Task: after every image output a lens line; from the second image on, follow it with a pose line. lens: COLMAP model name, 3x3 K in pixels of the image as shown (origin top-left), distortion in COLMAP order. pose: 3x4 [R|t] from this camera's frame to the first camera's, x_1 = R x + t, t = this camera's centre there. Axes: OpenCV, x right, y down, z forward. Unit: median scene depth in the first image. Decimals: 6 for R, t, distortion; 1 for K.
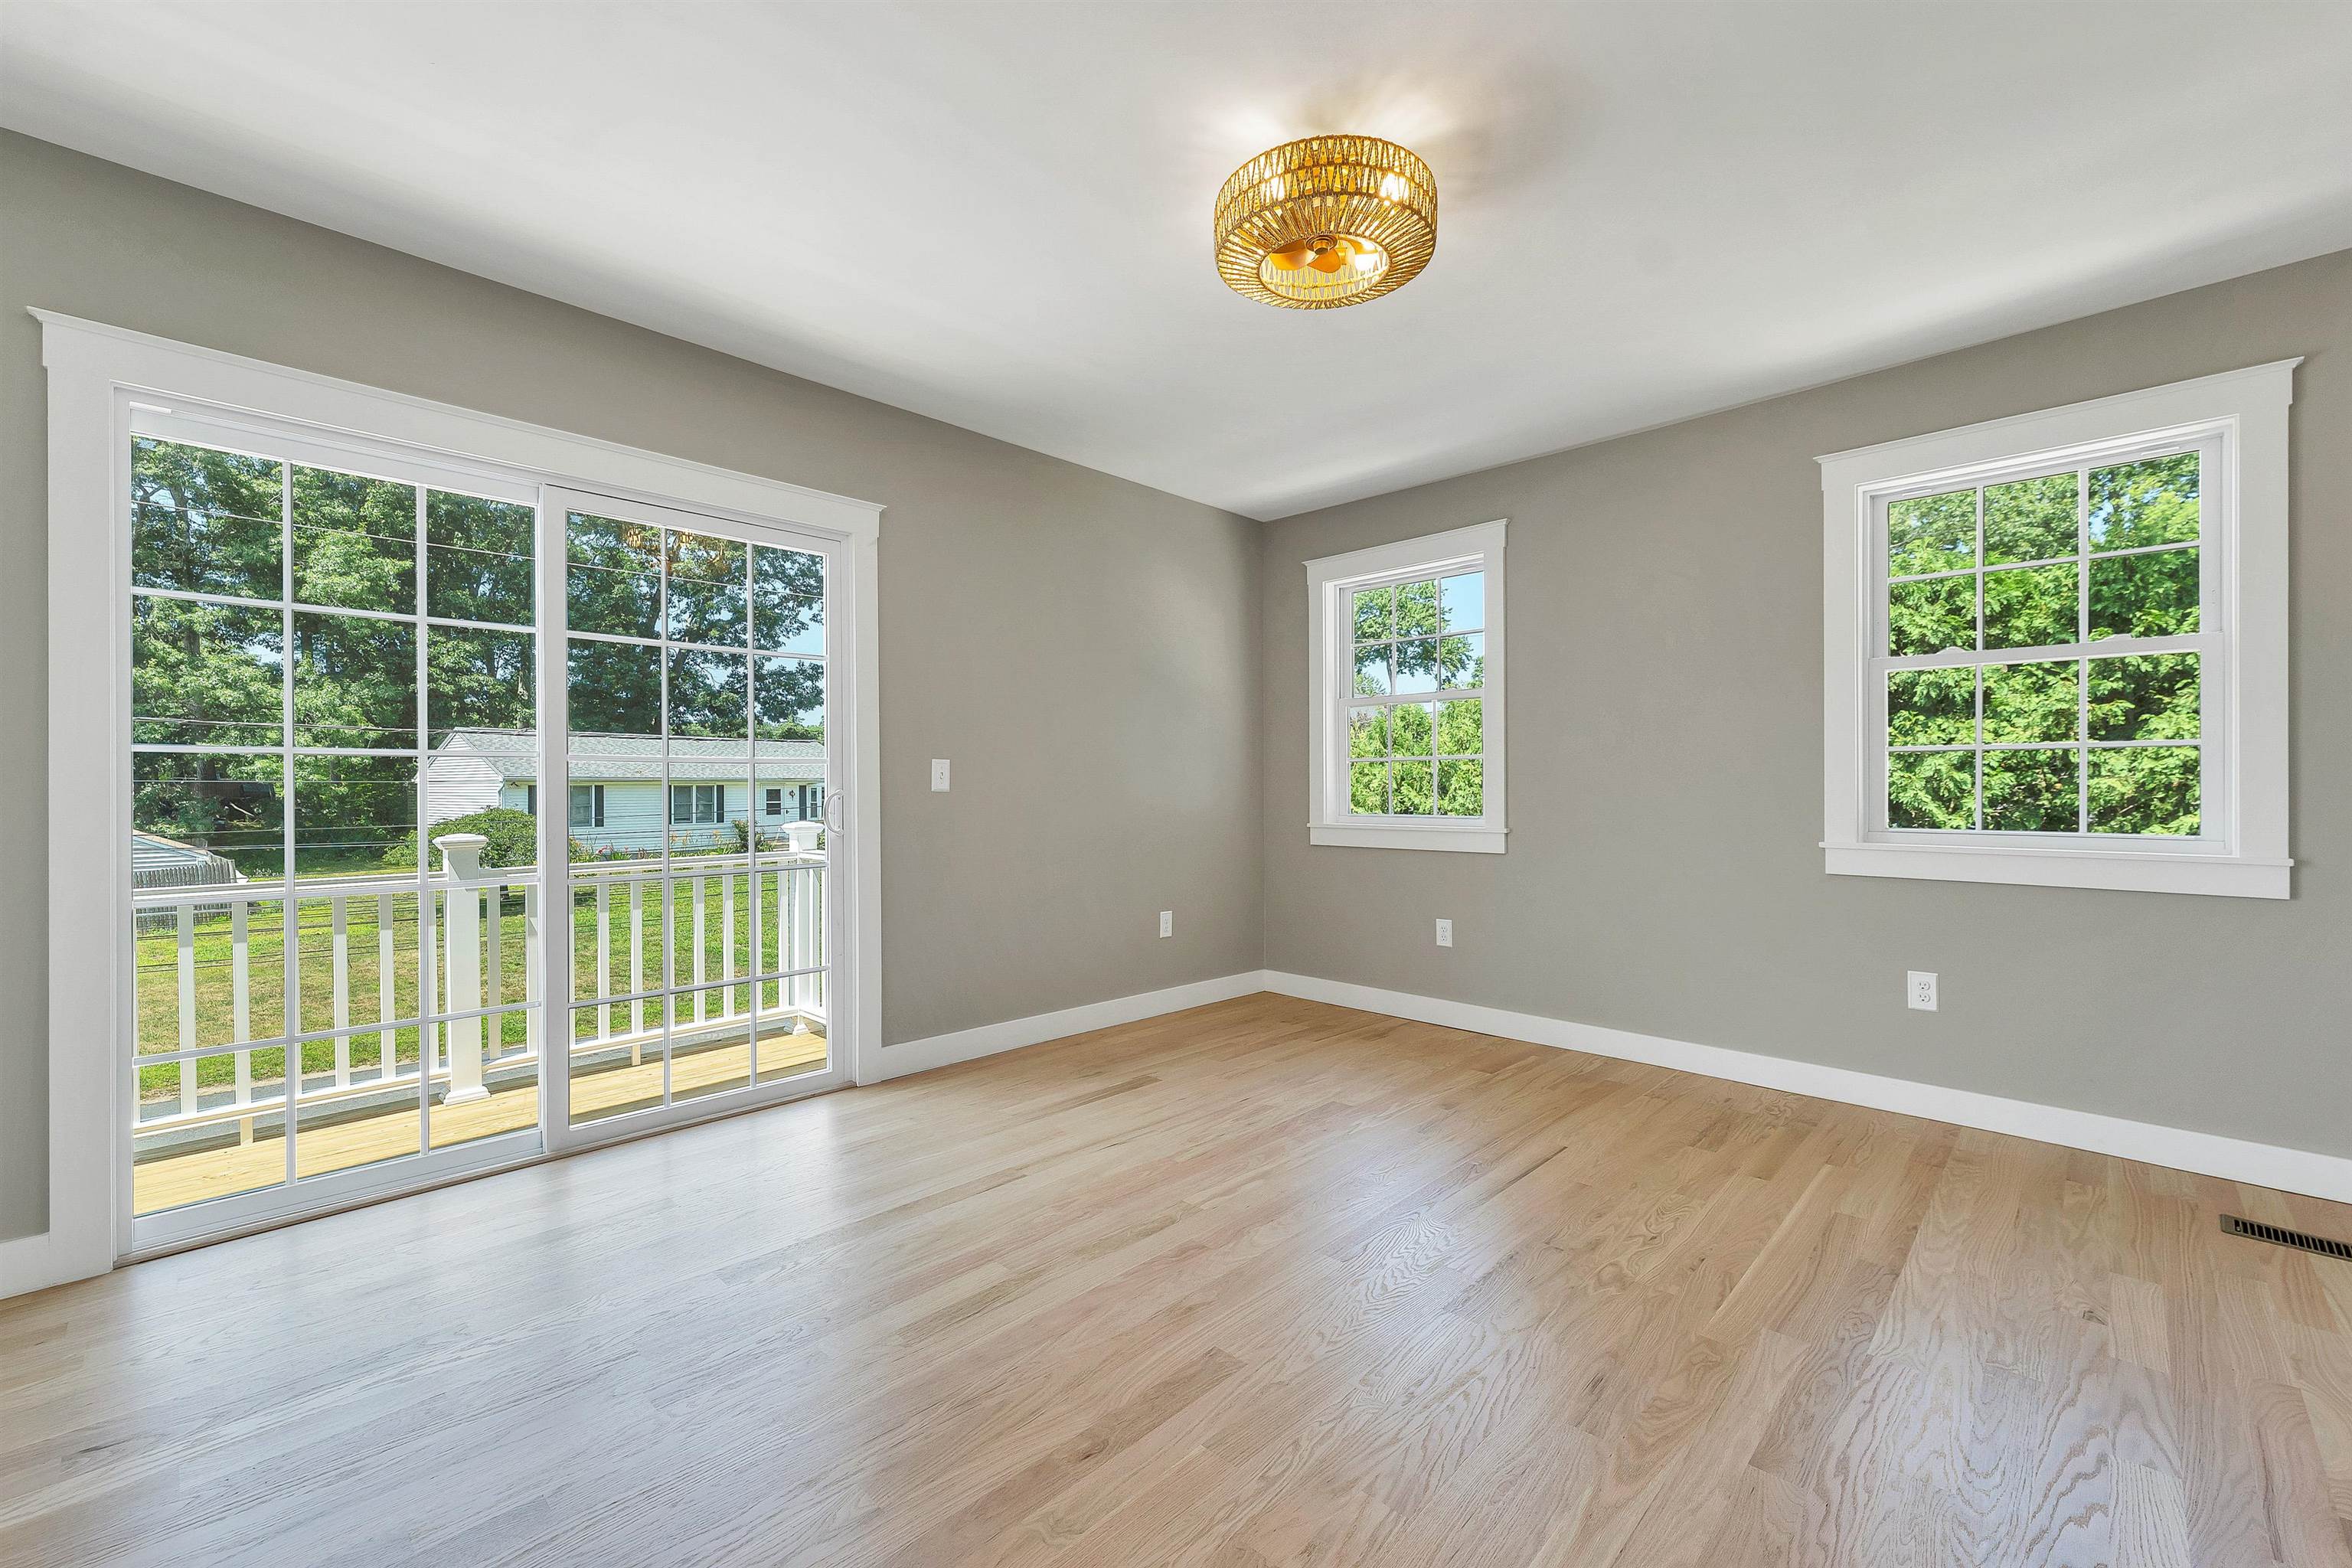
lens RADIAL K [[988.2, 0, 1176.0], [0, 988.2, 784.0], [0, 0, 1]] dist [0.001345, 0.000174]
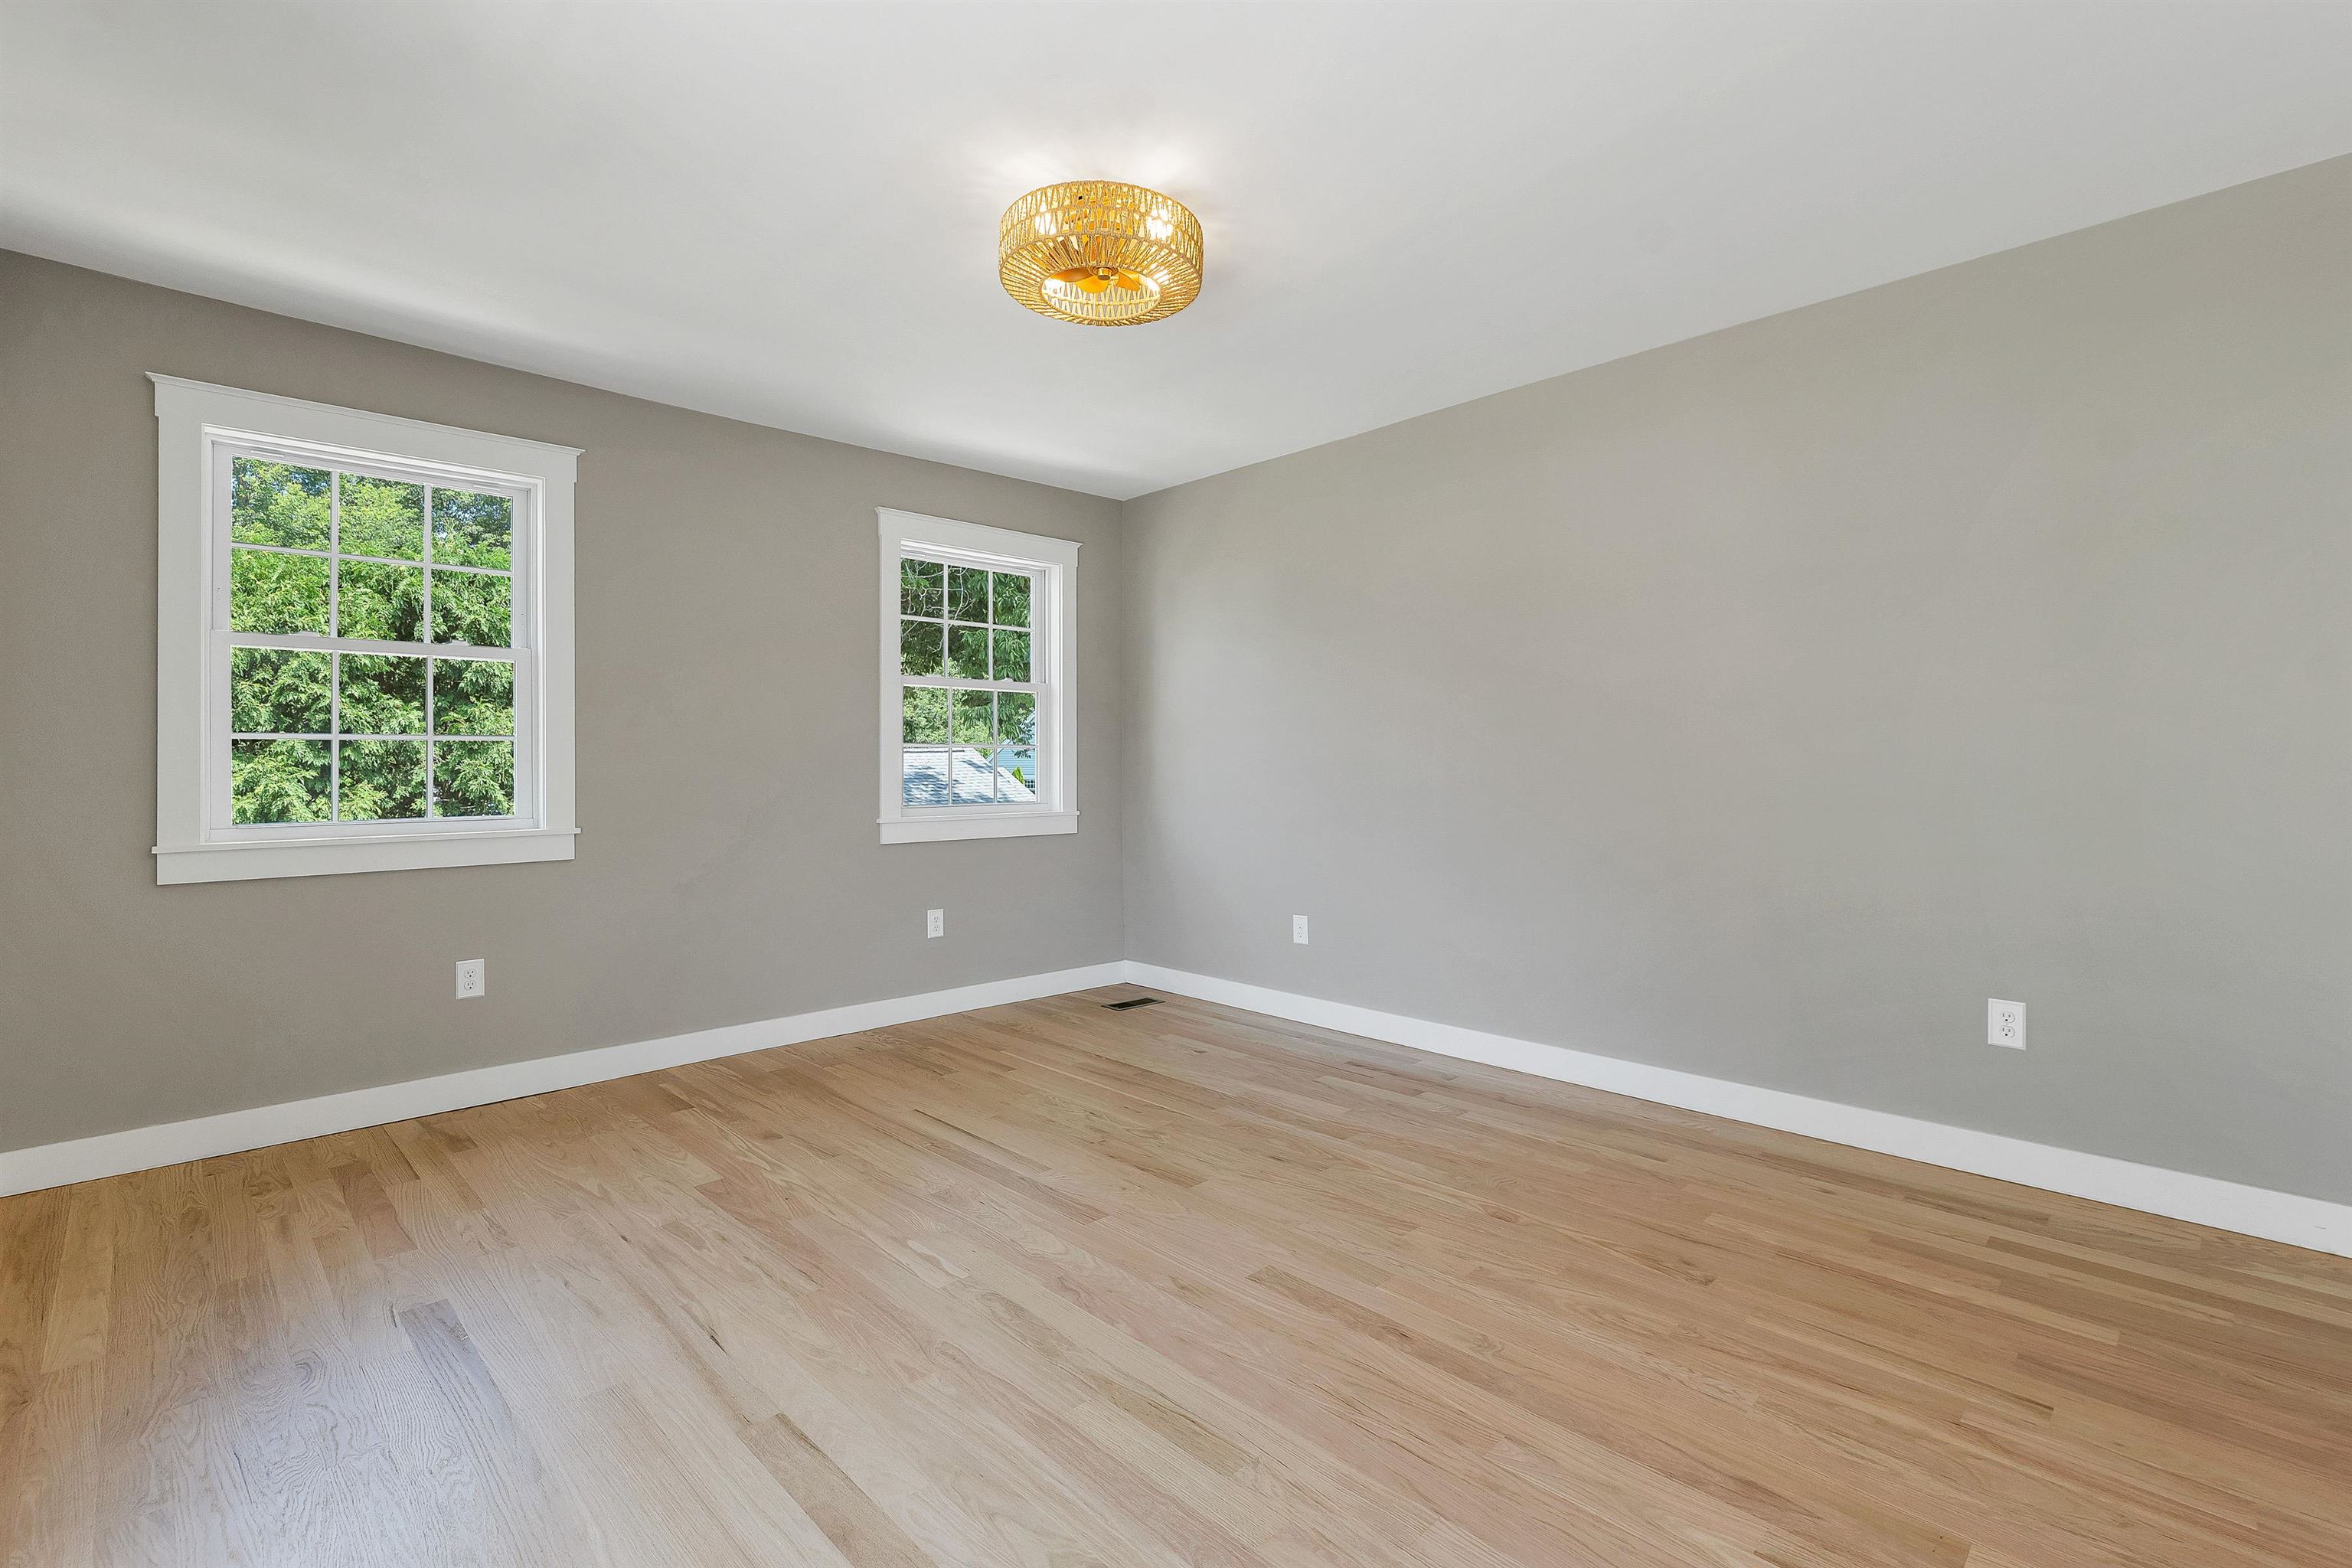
lens RADIAL K [[1087.7, 0, 1176.0], [0, 1087.7, 784.0], [0, 0, 1]] dist [0.002205, 0.000242]
pose [[-0.003746, -0.015849, 0.999867, -0.705801], [0.004307, 0.999865, 0.015865, -0.003926], [-0.999984, 0.004366, -0.003678, 0.647992]]
